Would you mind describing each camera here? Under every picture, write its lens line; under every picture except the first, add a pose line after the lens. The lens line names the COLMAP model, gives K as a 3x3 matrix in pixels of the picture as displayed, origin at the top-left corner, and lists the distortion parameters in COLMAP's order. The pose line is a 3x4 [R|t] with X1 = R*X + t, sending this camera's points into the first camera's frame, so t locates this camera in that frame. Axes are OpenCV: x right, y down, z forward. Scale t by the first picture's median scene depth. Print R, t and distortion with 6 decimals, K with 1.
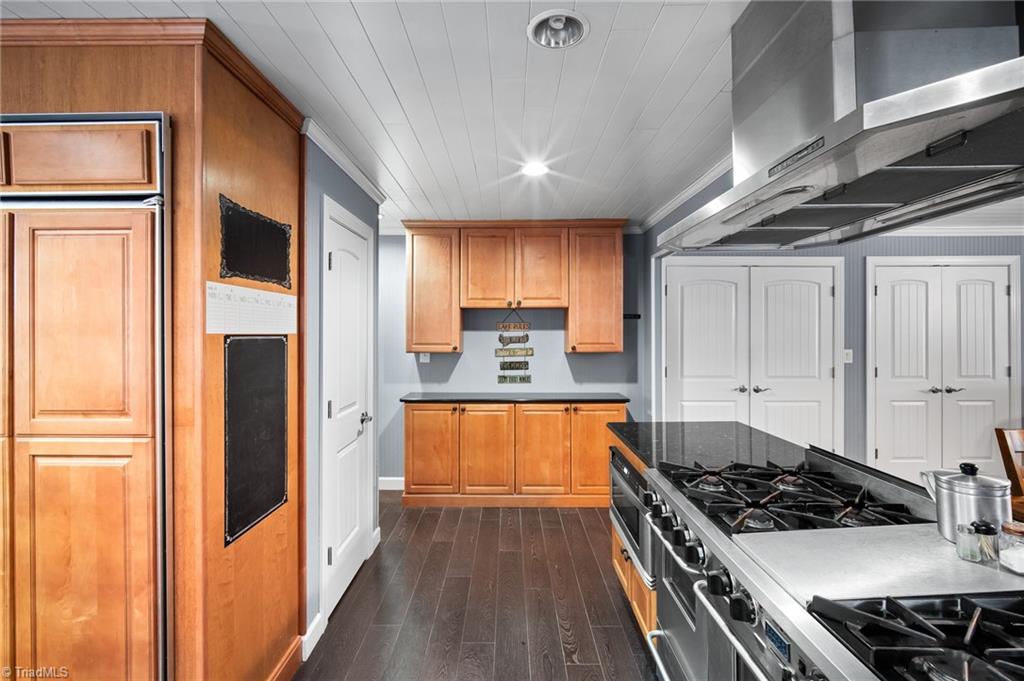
lens RADIAL K [[468.7, 0, 510.1], [0, 468.7, 333.9], [0, 0, 1]] dist [-0.001657, 0.001544]
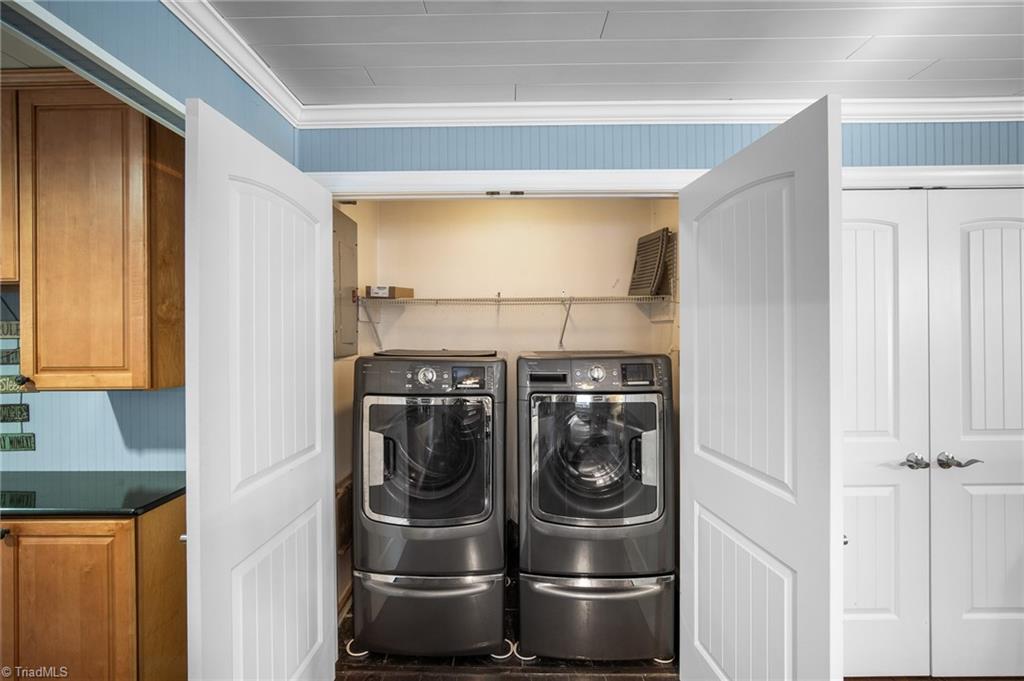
lens RADIAL K [[464.8, 0, 510.8], [0, 464.8, 337.3], [0, 0, 1]] dist [-0.004427, -0.000453]
pose [[0.999961, -0.005239, -0.007116, 0.964745], [0.005275, 0.999974, 0.004949, -0.012635], [0.007090, -0.004987, 0.999962, 1.019381]]
